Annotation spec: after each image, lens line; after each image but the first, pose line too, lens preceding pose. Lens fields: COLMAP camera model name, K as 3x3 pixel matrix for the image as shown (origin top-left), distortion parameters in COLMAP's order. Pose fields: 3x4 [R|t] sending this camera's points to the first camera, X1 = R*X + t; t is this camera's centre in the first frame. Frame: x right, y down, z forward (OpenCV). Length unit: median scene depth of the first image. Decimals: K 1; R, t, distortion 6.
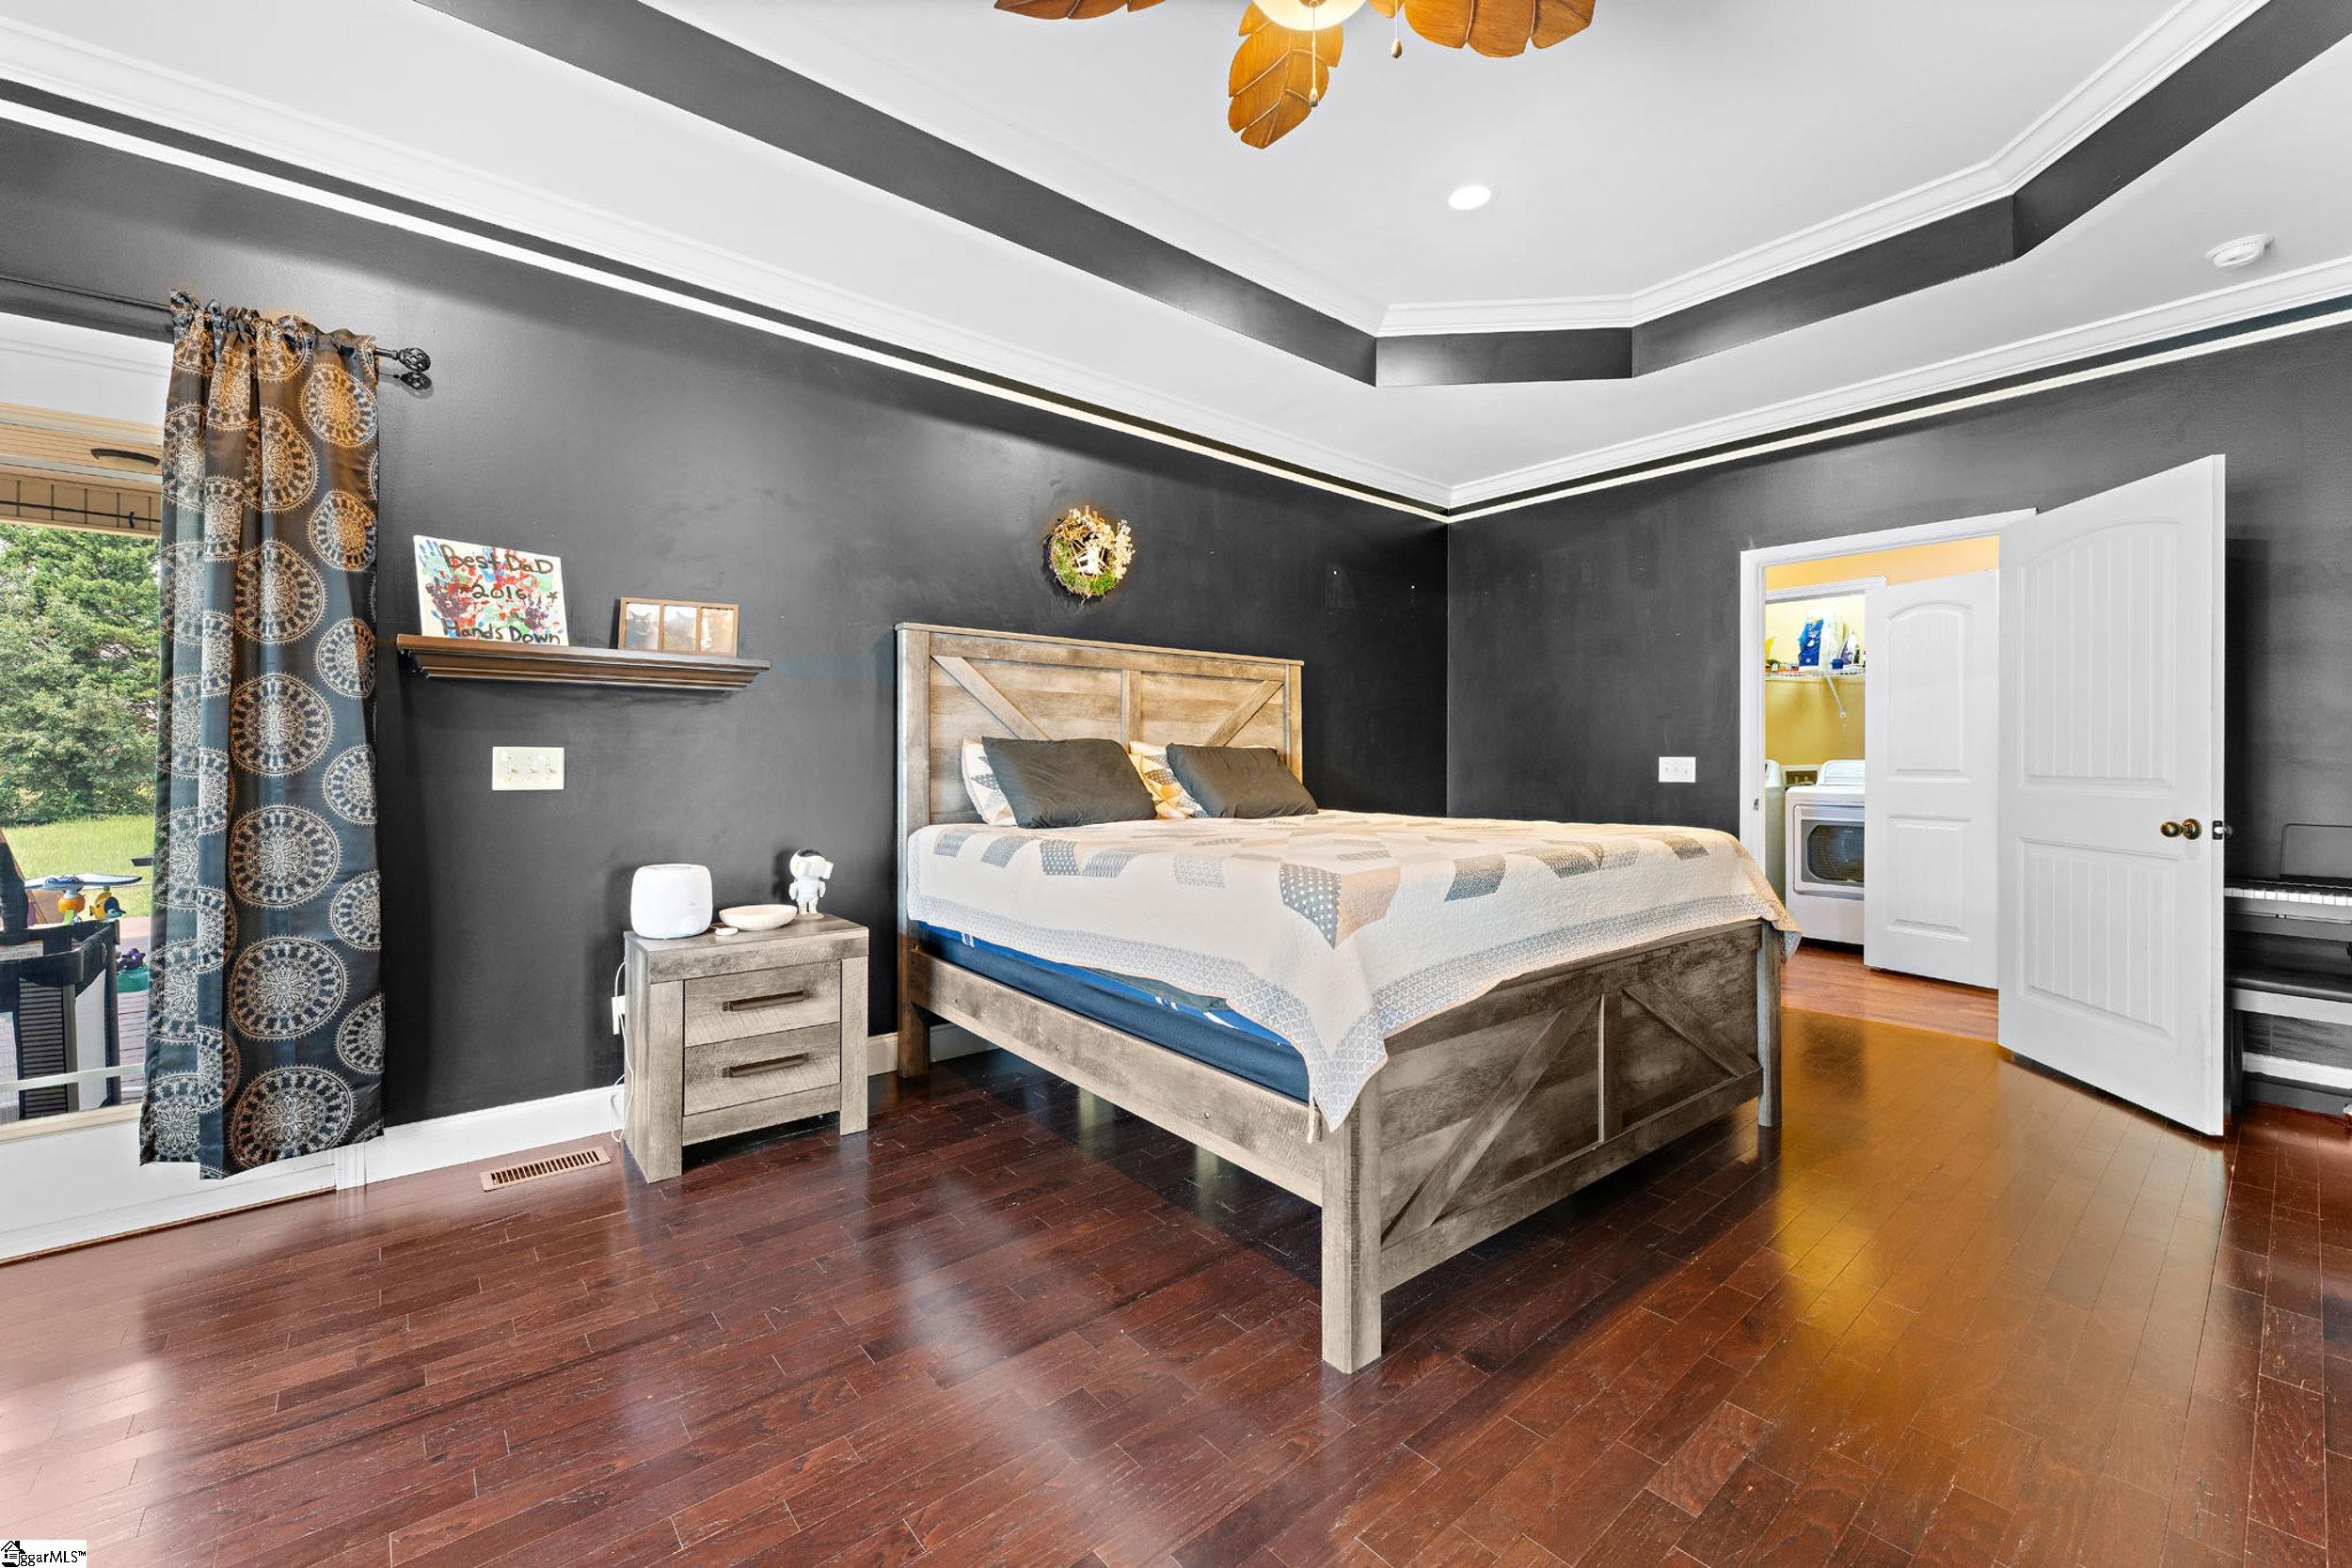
lens RADIAL K [[942.4, 0, 1168.0], [0, 942.4, 758.9], [0, 0, 1]] dist [-0.000268, 0.000264]
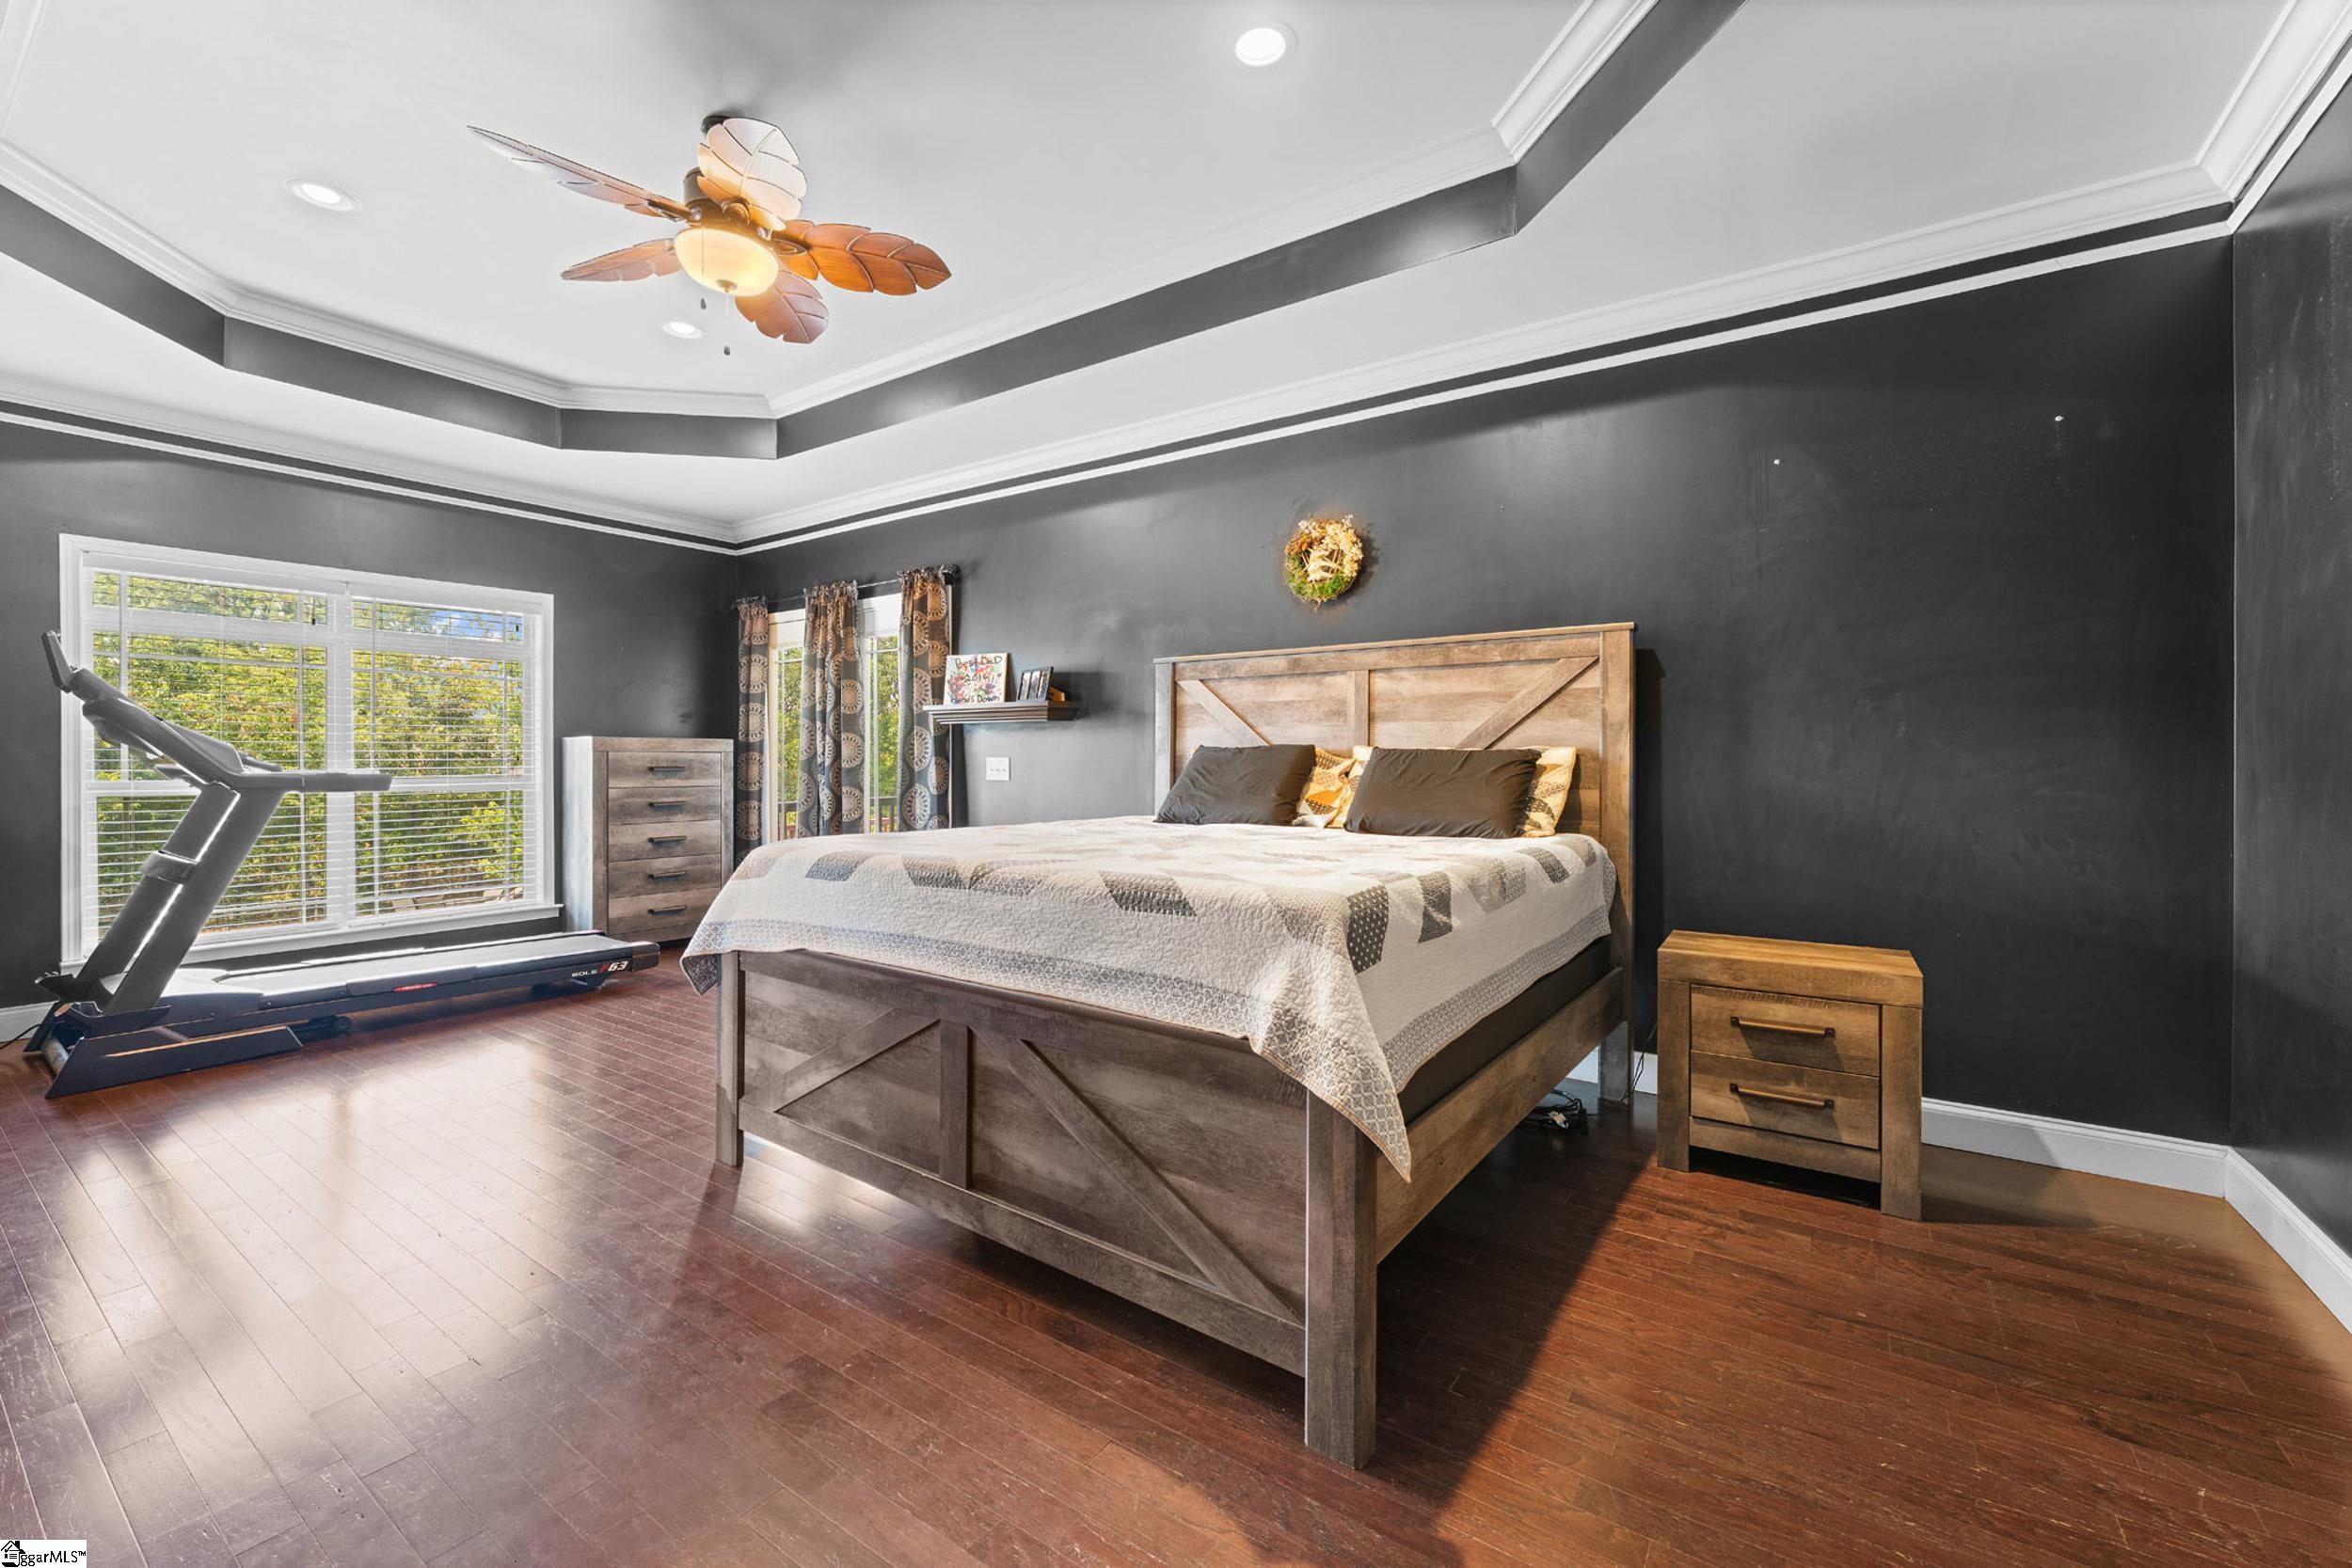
lens RADIAL K [[942.4, 0, 1168.0], [0, 942.4, 758.9], [0, 0, 1]] dist [-0.000268, 0.000264]
pose [[0.272285, -0.003843, -0.962209, 0.848675], [0.000565, 0.999992, -0.003834, -0.001656], [0.962216, 0.000500, 0.272285, 0.577428]]
